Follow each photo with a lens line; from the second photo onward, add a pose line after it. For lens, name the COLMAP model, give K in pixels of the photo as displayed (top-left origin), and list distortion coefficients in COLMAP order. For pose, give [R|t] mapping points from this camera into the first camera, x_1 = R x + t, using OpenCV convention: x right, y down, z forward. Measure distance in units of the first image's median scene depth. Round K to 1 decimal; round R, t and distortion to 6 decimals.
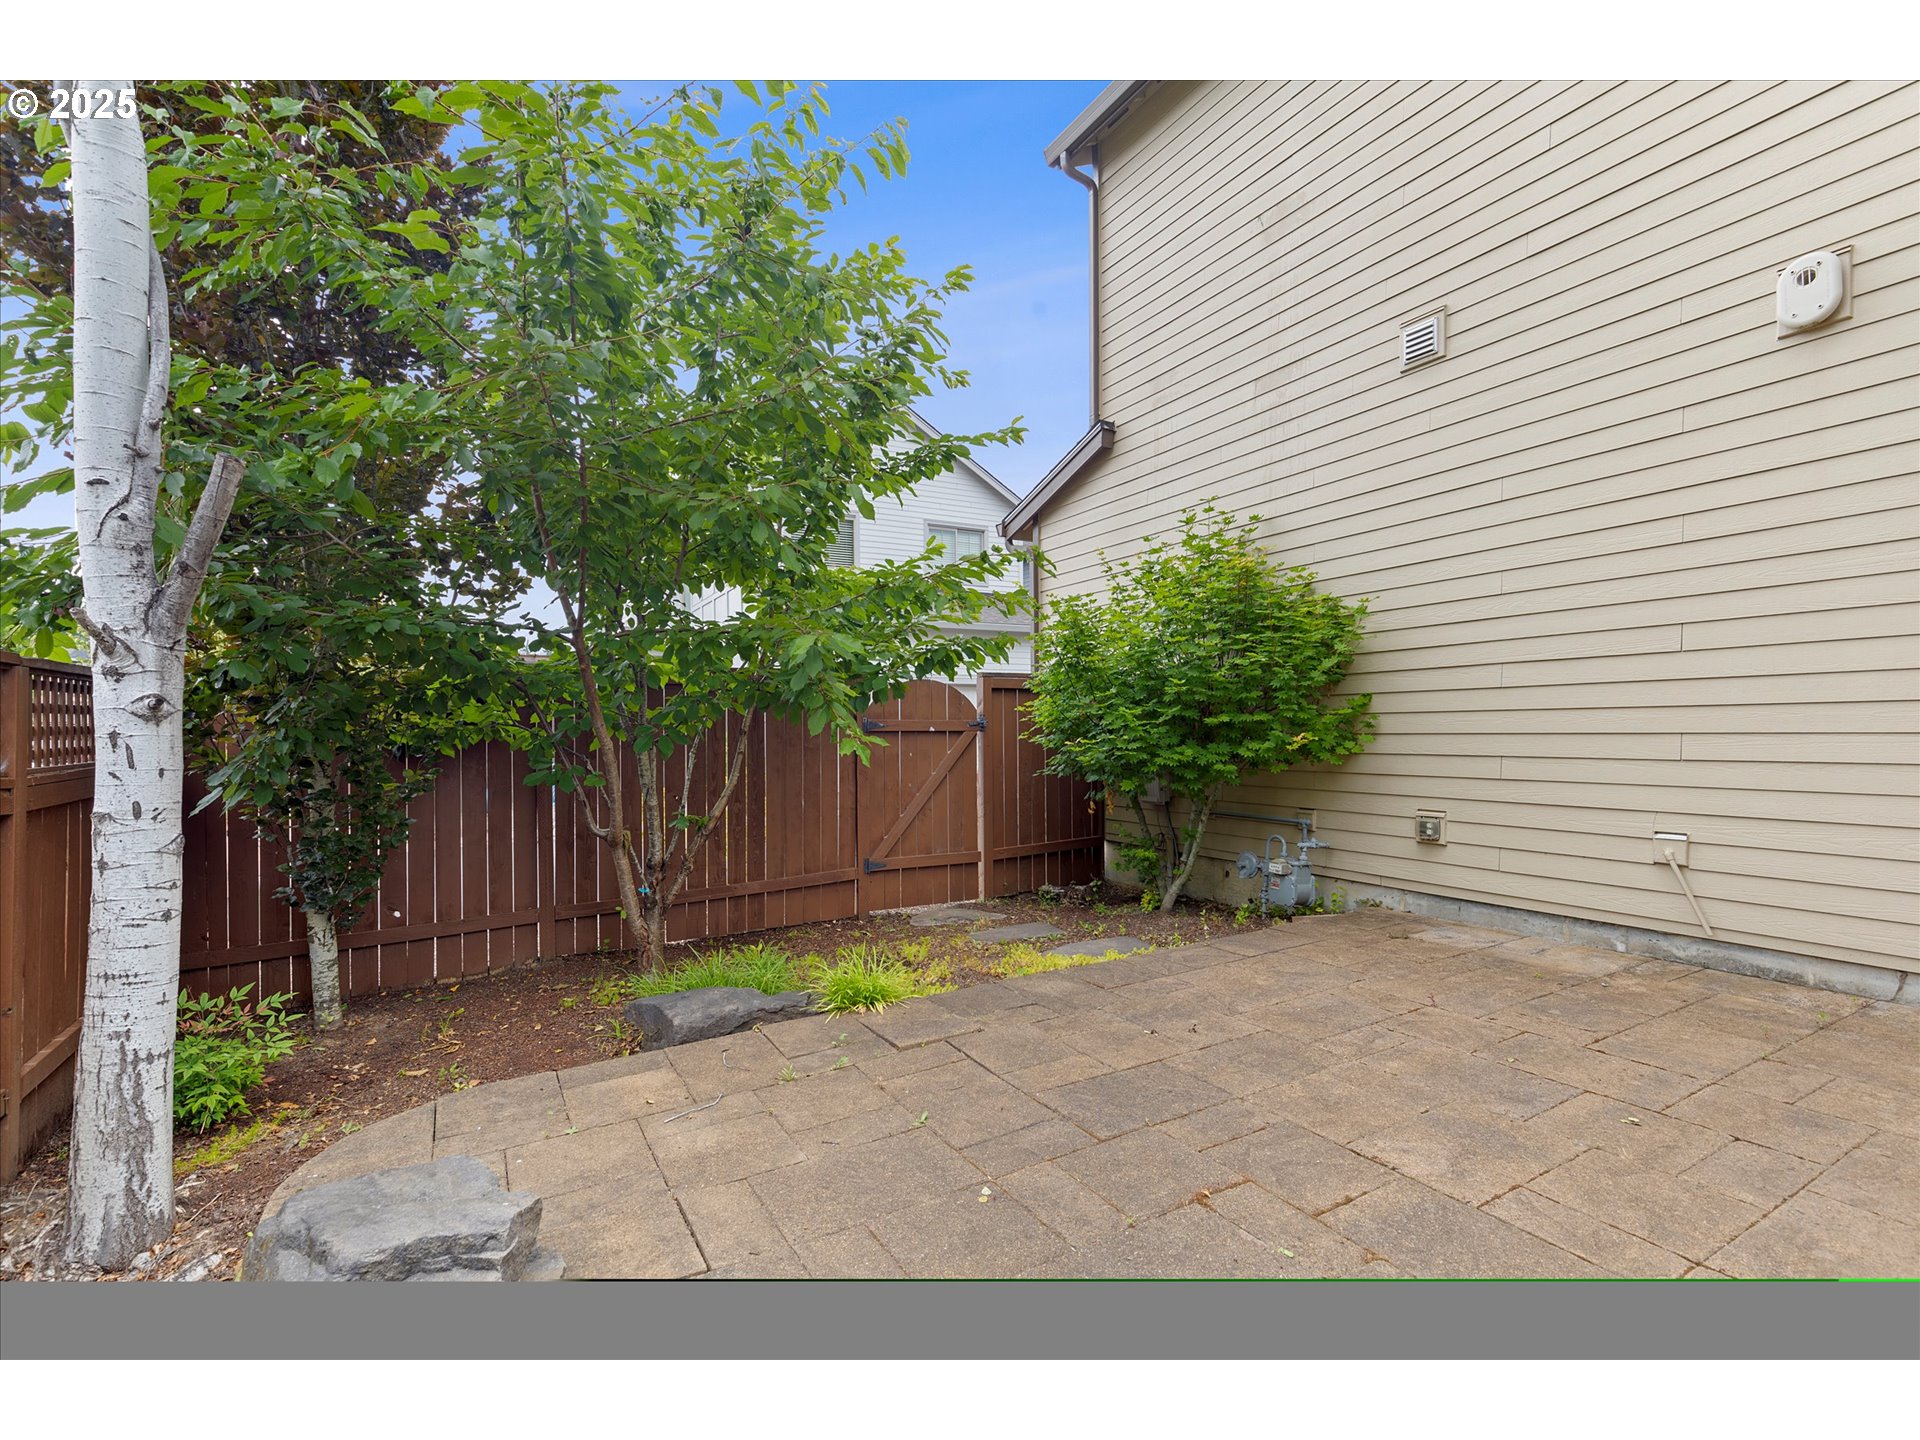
lens RADIAL K [[876.8, 0, 955.0], [0, 876.8, 728.0], [0, 0, 1]] dist [0.012143, -0.002866]
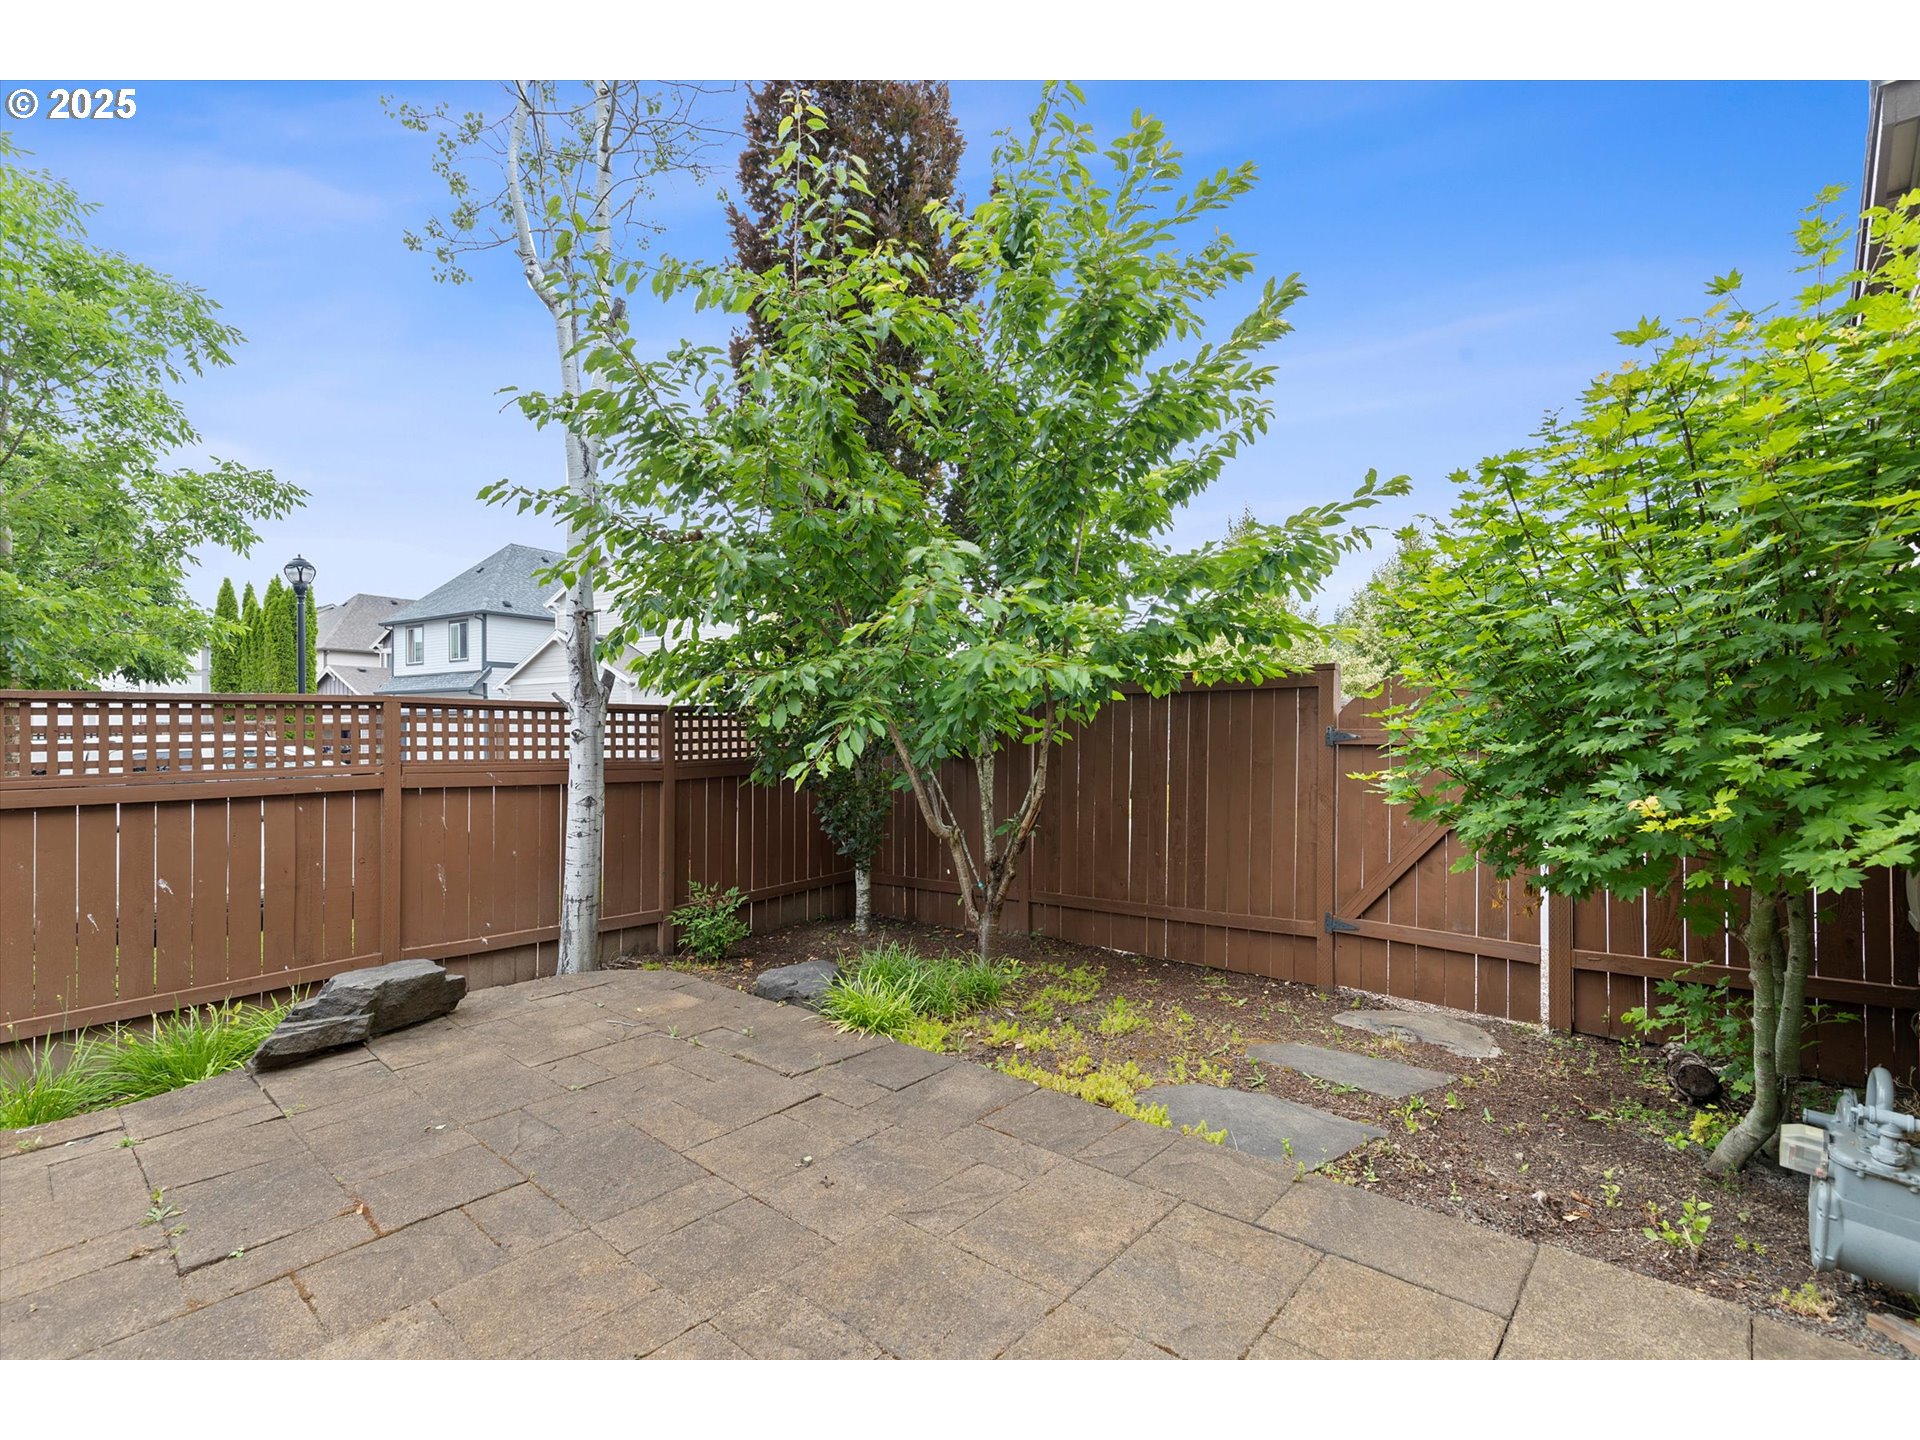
lens RADIAL K [[876.8, 0, 947.3], [0, 876.8, 721.9], [0, 0, 1]] dist [0.012143, -0.002866]
pose [[0.302402, 0.003419, -0.953174, 1.035333], [0.009340, 0.999935, 0.006550, -0.046455], [0.953135, -0.010883, 0.302350, 0.921847]]
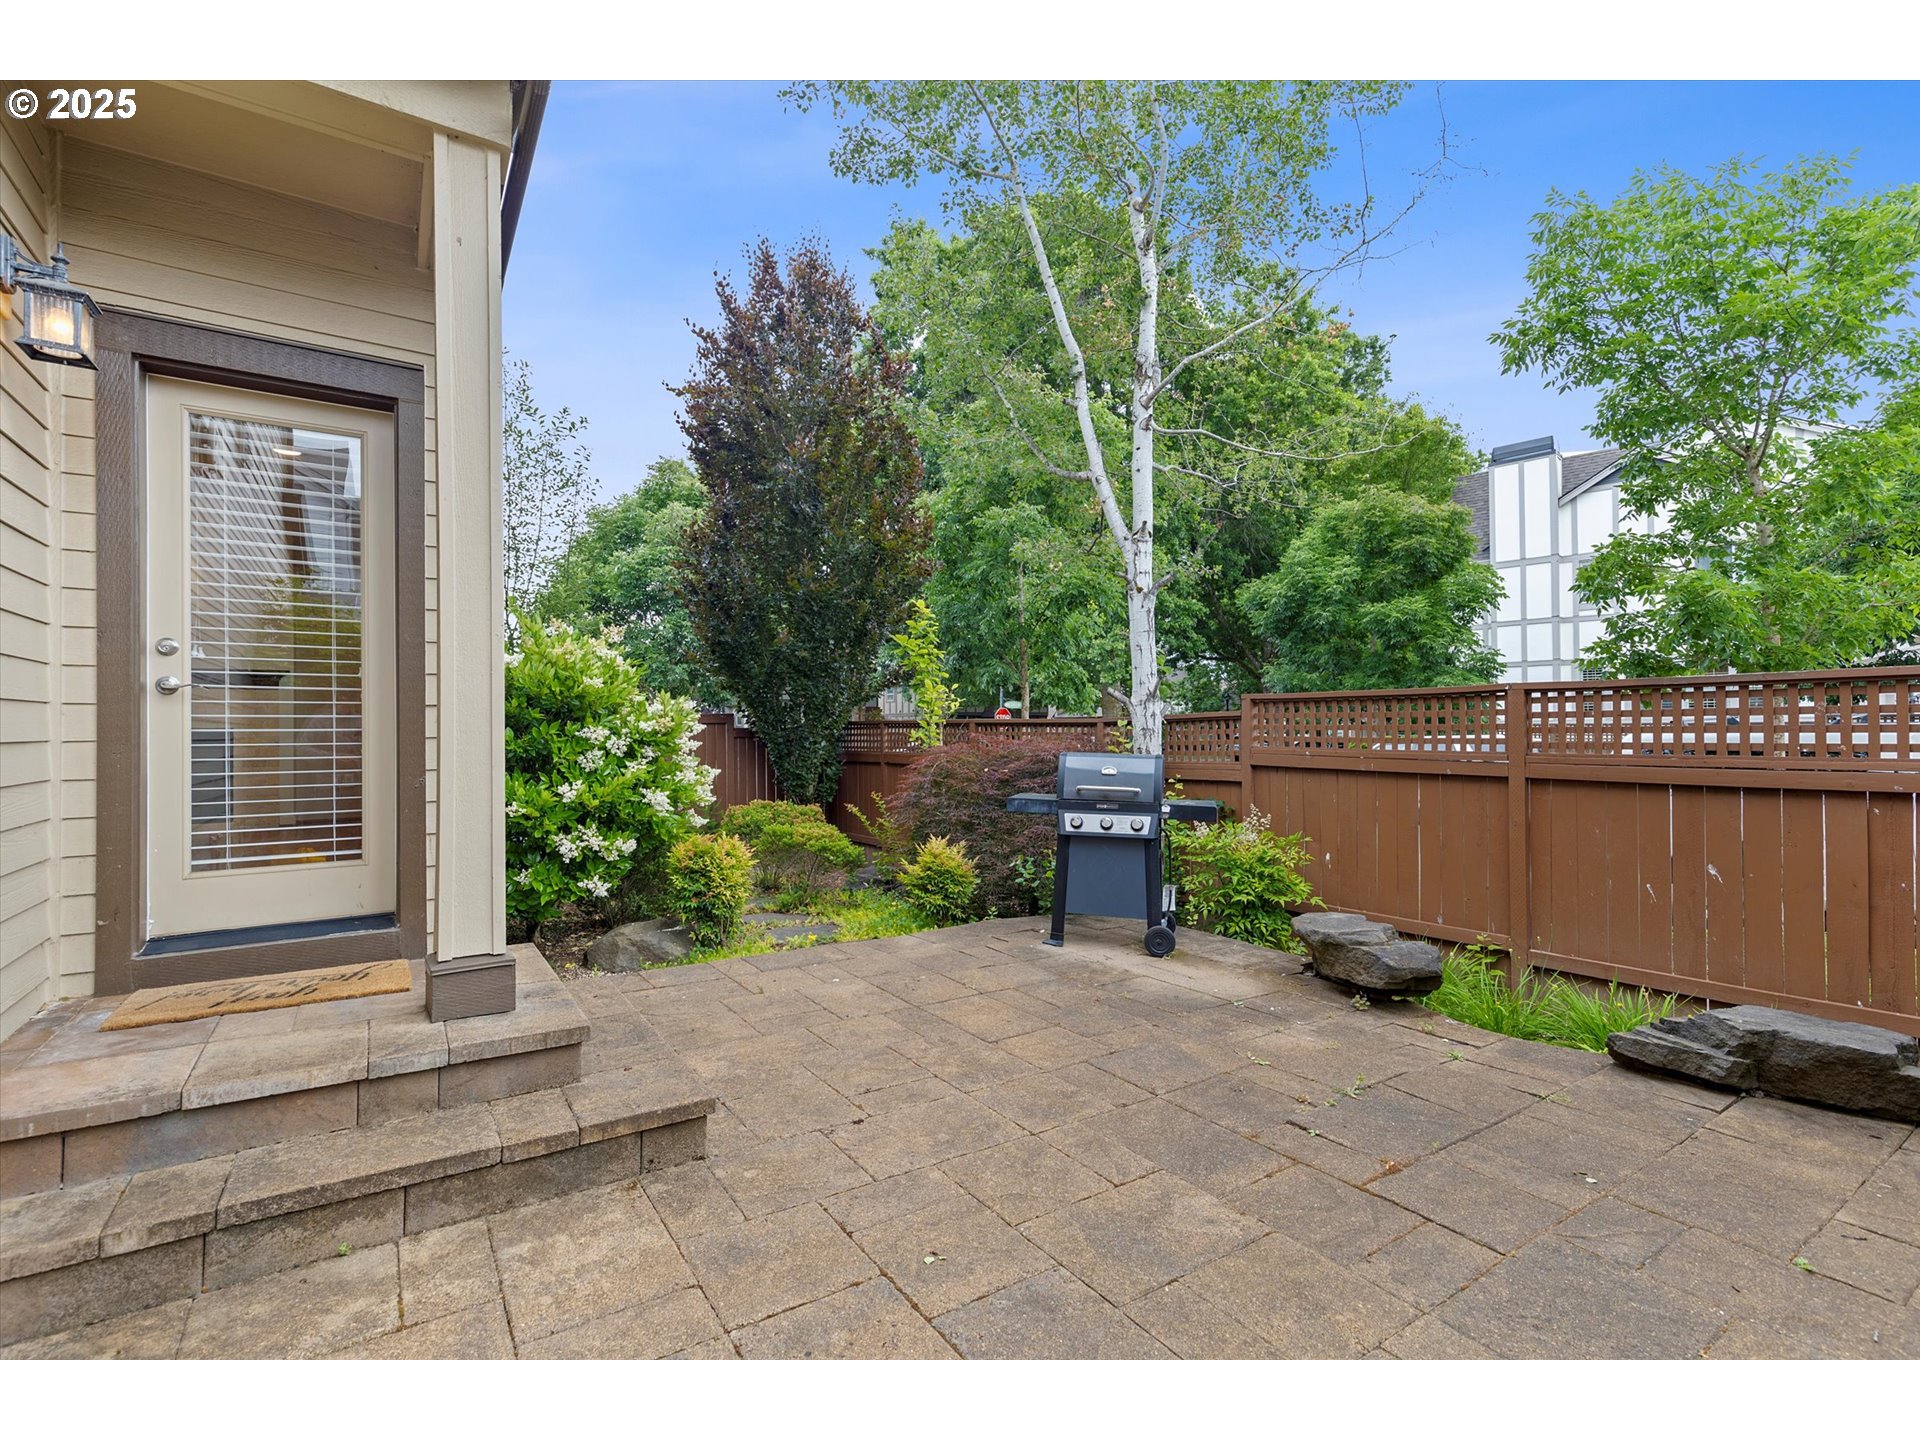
lens RADIAL K [[876.8, 0, 938.9], [0, 876.8, 715.7], [0, 0, 1]] dist [0.012143, -0.002866]
pose [[-0.997656, 0.016597, -0.066382, 0.634464], [0.017349, 0.999792, -0.010768, -0.037817], [0.066190, -0.011894, -0.997736, 1.429295]]
